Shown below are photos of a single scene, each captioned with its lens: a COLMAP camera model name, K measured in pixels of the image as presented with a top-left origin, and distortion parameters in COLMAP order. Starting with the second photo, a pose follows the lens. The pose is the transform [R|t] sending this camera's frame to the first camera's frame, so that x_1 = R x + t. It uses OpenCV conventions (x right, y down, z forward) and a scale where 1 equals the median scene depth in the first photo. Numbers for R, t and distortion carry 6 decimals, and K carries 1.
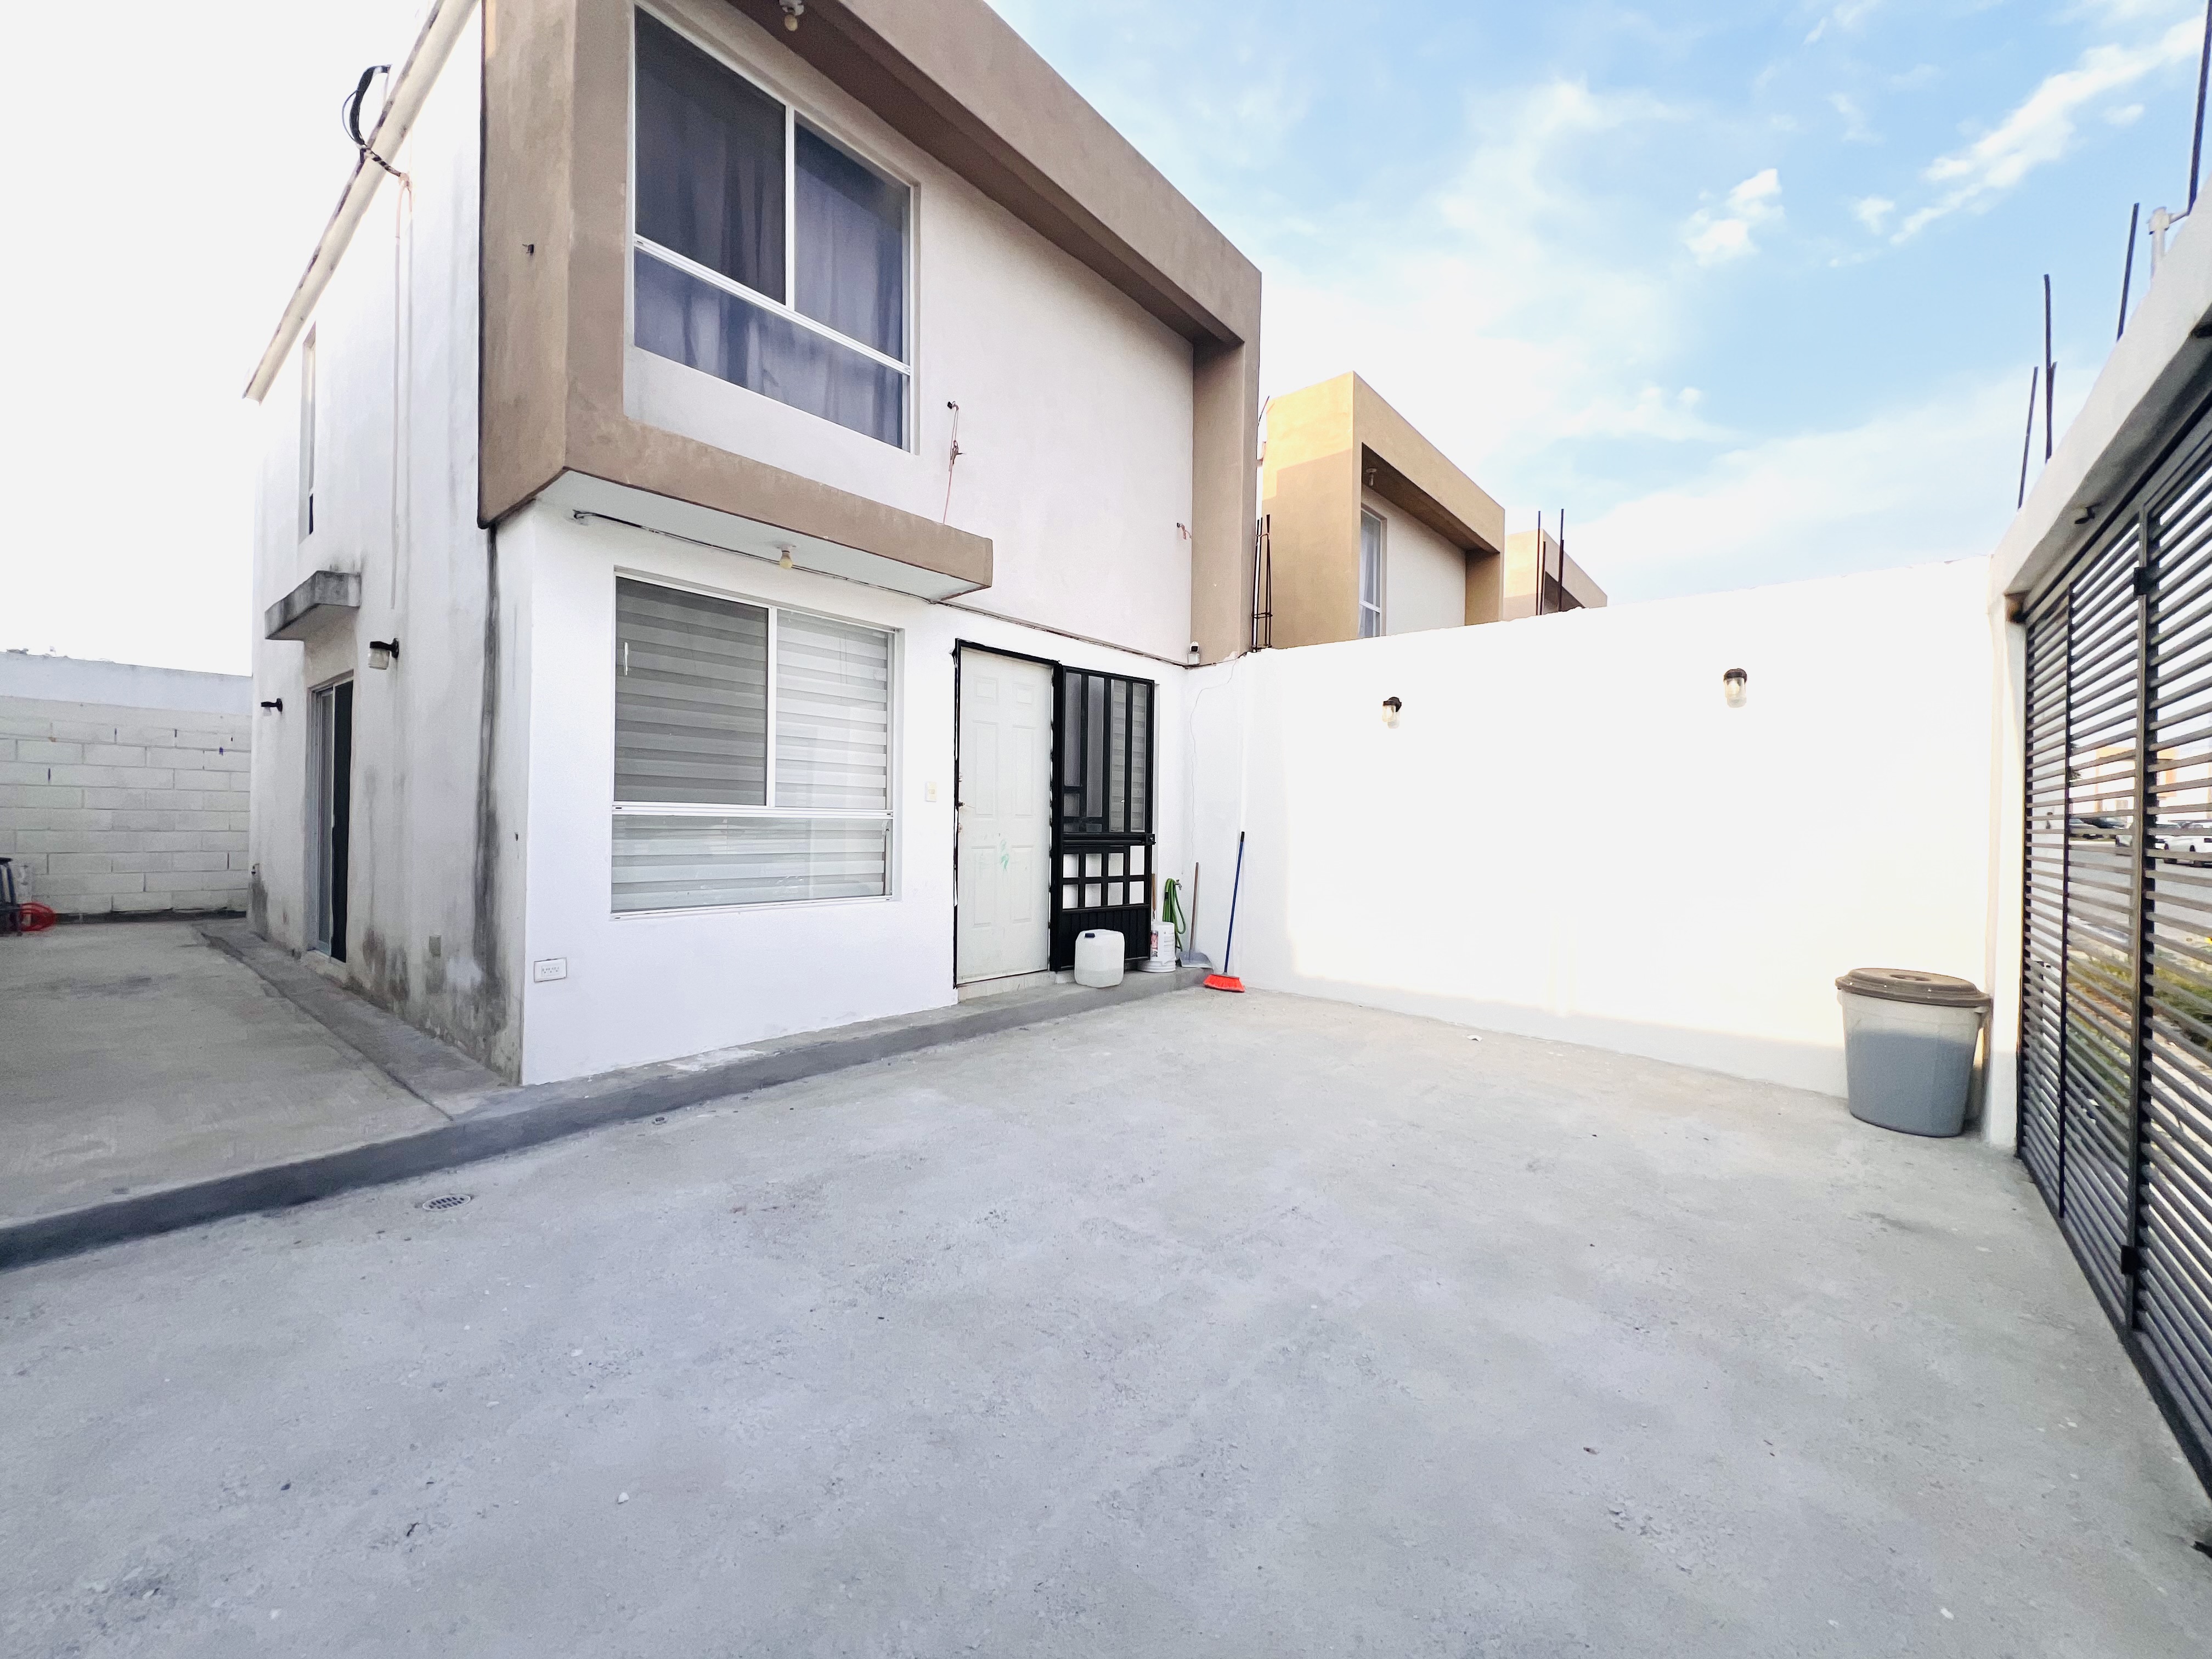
lens RADIAL K [[888.3, 0, 1104.7], [0, 888.3, 827.4], [0, 0, 1]] dist [0.000730, 0.000155]
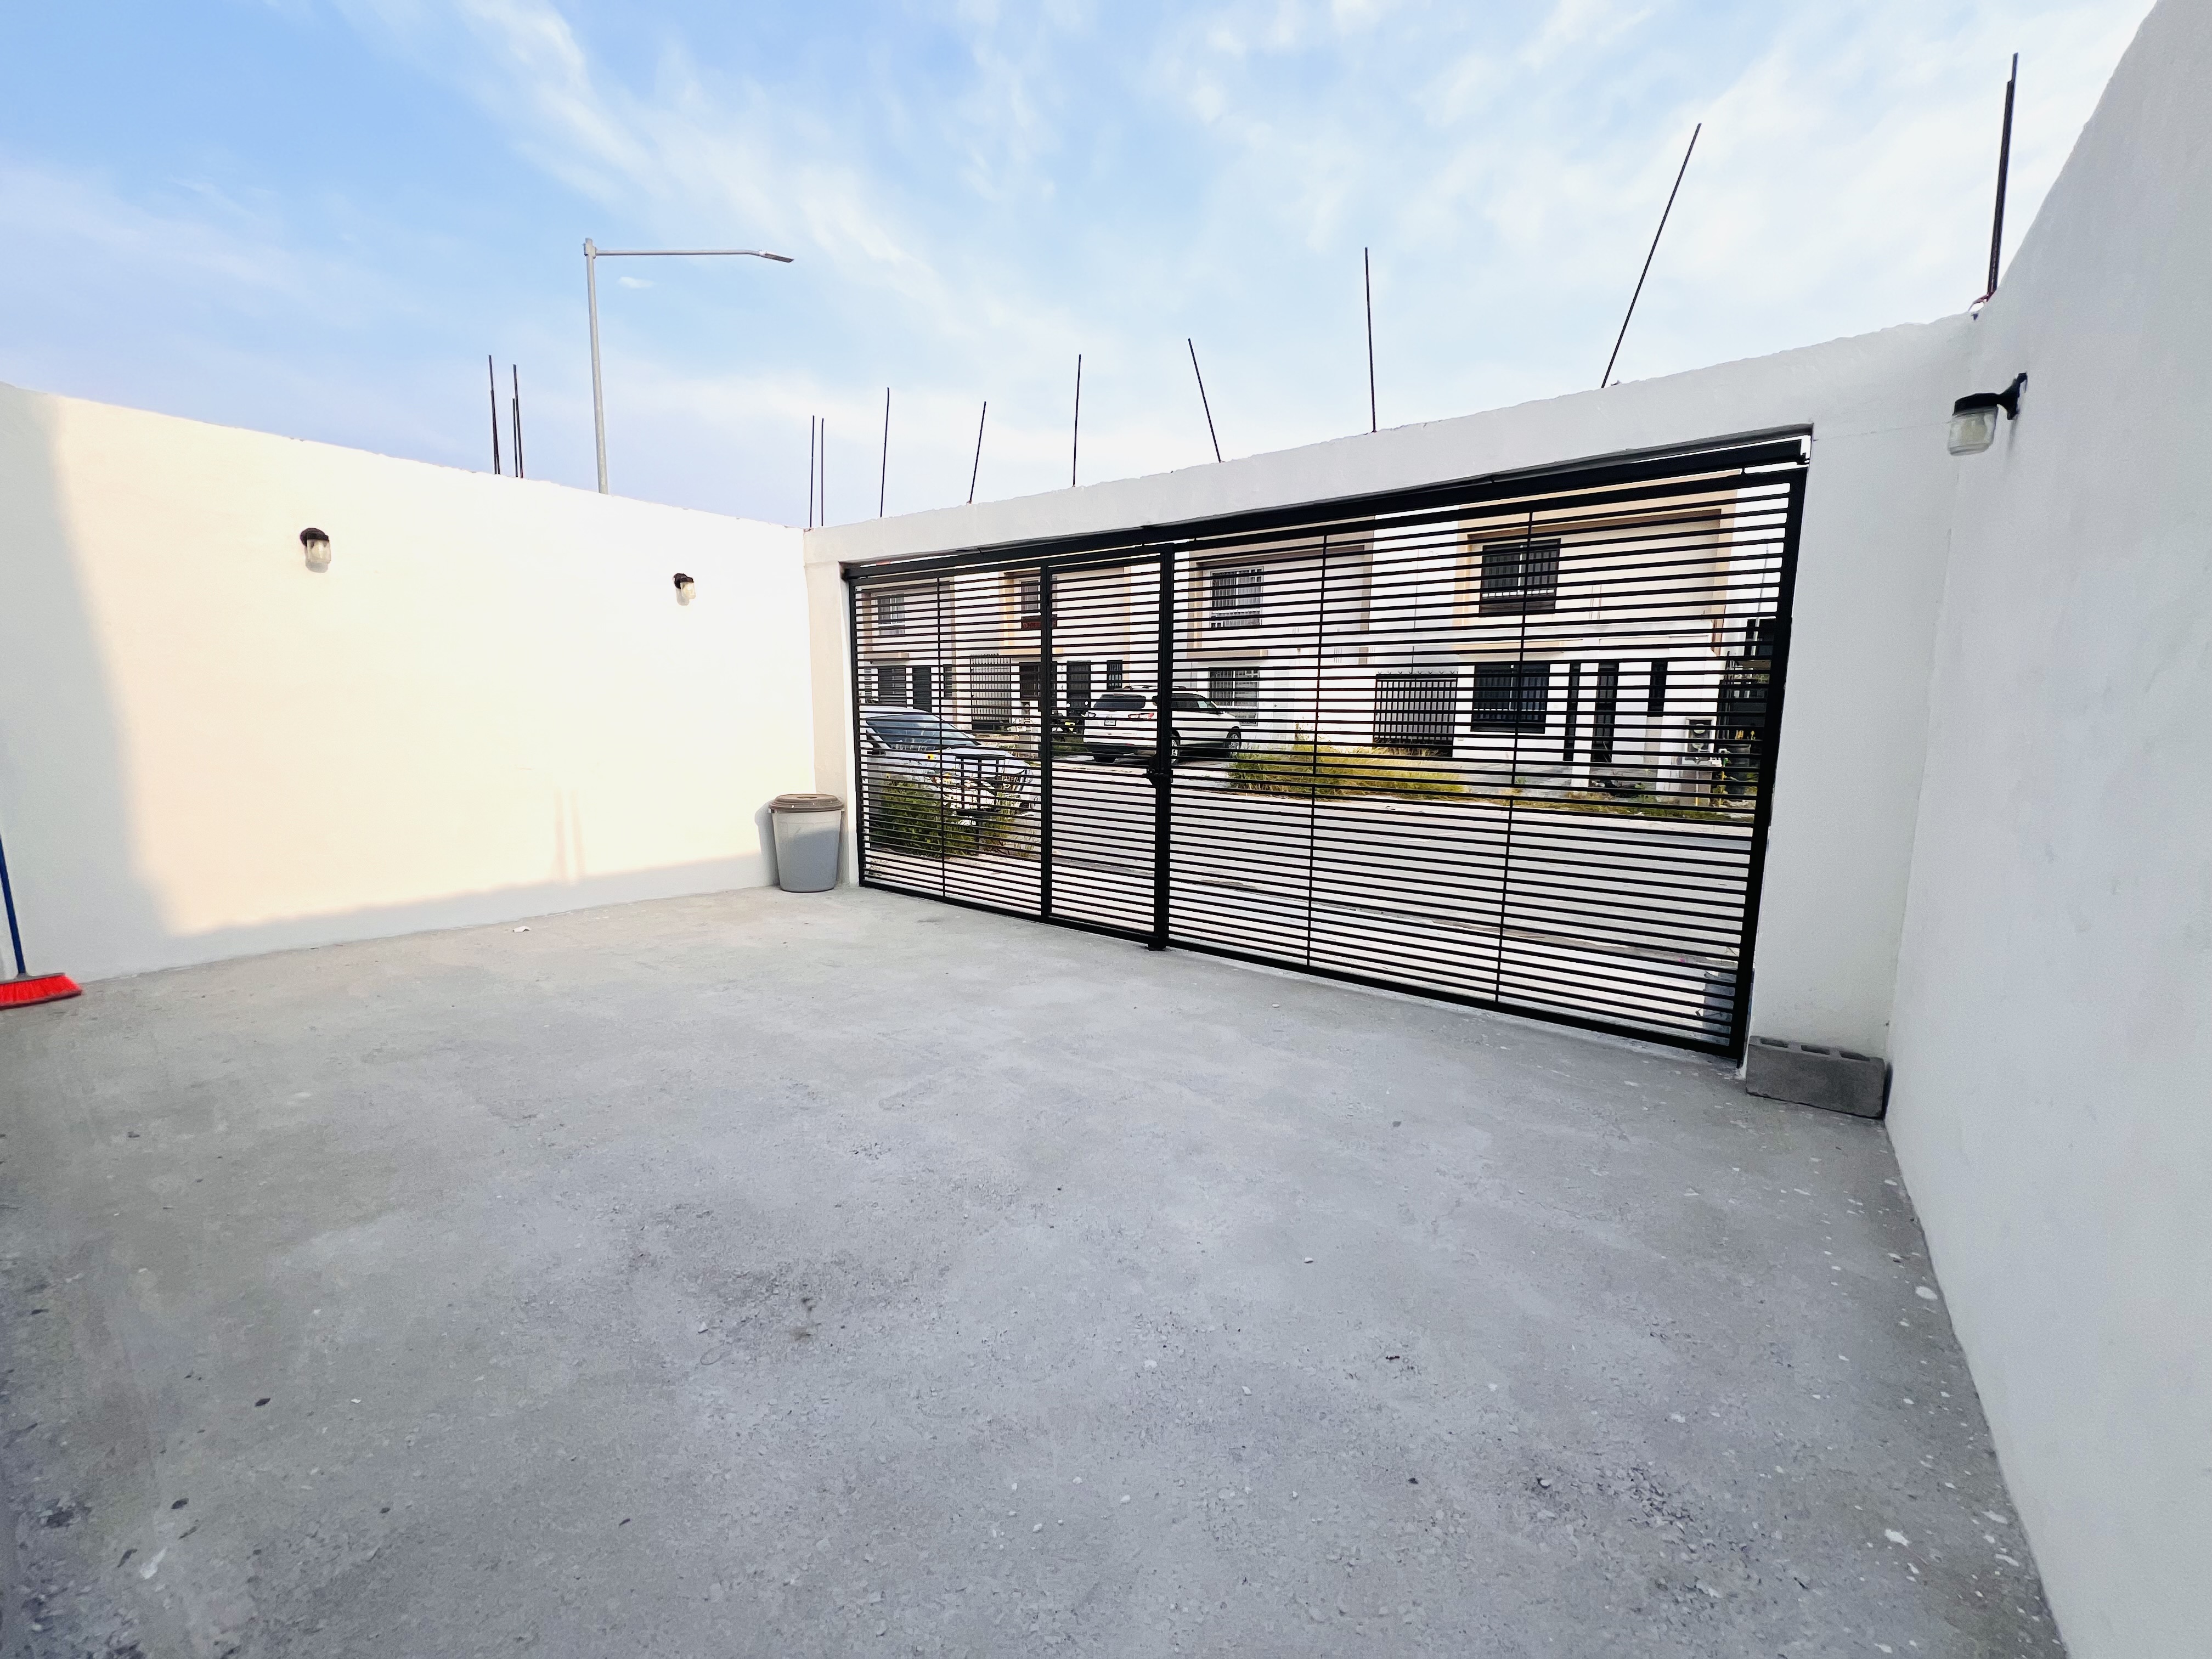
lens RADIAL K [[888.3, 0, 1105.0], [0, 888.3, 818.4], [0, 0, 1]] dist [0.000730, 0.000155]
pose [[-0.057244, -0.146916, 0.987491, -1.010732], [-0.004962, 0.989143, 0.146874, -0.042644], [-0.998348, 0.003507, -0.057352, 0.808796]]
